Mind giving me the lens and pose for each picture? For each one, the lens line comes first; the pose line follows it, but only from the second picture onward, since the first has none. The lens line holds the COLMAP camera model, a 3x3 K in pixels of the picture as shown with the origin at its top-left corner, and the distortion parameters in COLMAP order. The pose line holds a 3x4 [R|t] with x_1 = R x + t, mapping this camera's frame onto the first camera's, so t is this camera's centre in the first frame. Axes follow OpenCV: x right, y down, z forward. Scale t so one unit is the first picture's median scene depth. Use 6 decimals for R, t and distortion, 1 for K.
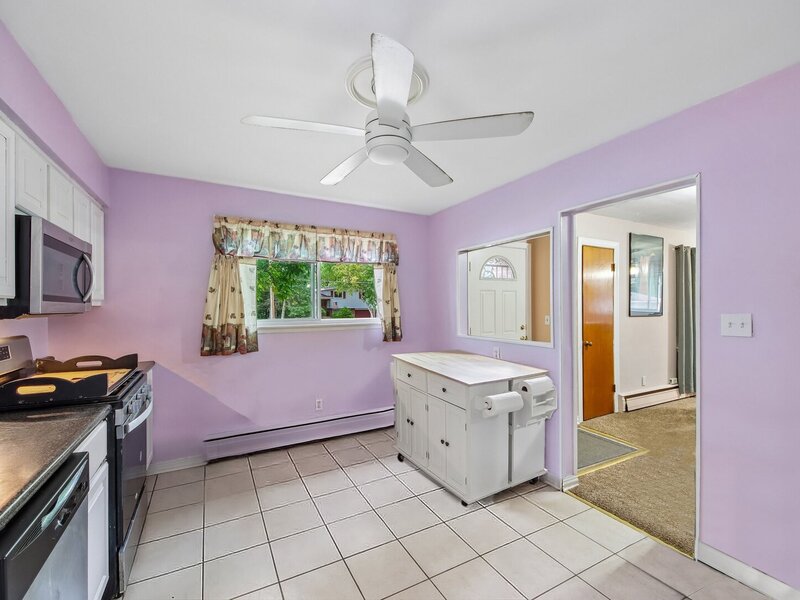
lens RADIAL K [[341.5, 0, 397.6], [0, 341.5, 311.3], [0, 0, 1]] dist [0.000325, -0.000086]
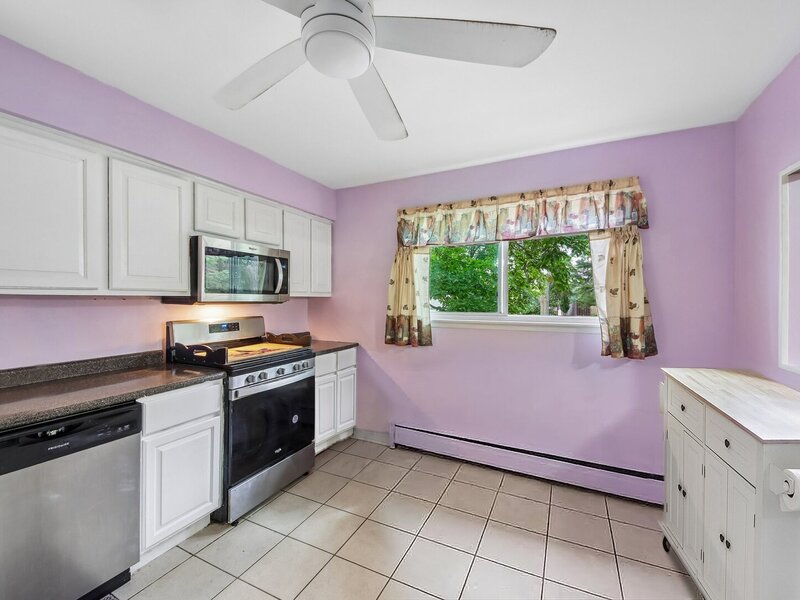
lens RADIAL K [[332.7, 0, 390.0], [0, 332.7, 301.5], [0, 0, 1]] dist [0.001196, -0.000211]
pose [[0.556797, 0.013655, -0.830536, 0.274296], [-0.015874, 0.999857, 0.005797, -0.007891], [0.830497, 0.009956, 0.556934, 0.386433]]
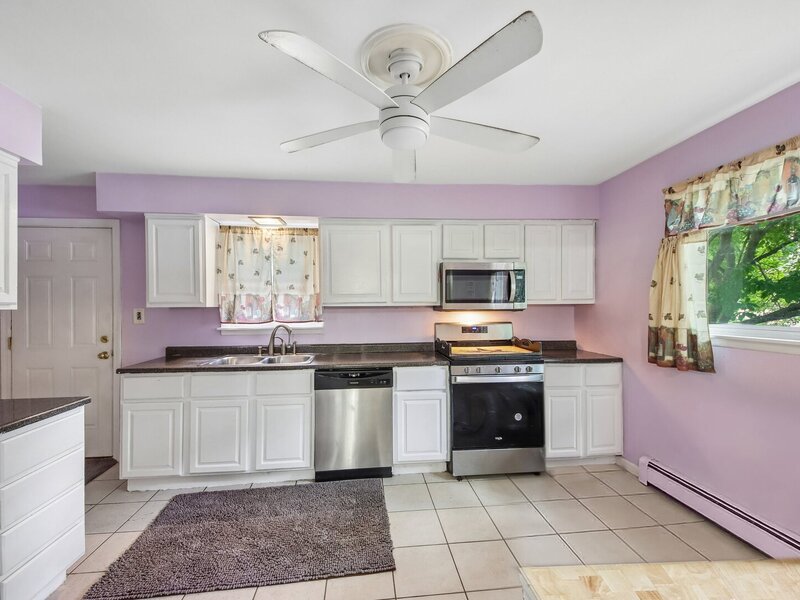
lens RADIAL K [[319.3, 0, 382.5], [0, 319.3, 307.3], [0, 0, 1]] dist [0.000709, -0.010266]
pose [[-0.429135, 0.009995, -0.903185, 0.387323], [-0.000061, 0.999938, 0.011095, -0.013543], [0.903241, 0.004816, -0.429108, 0.669954]]
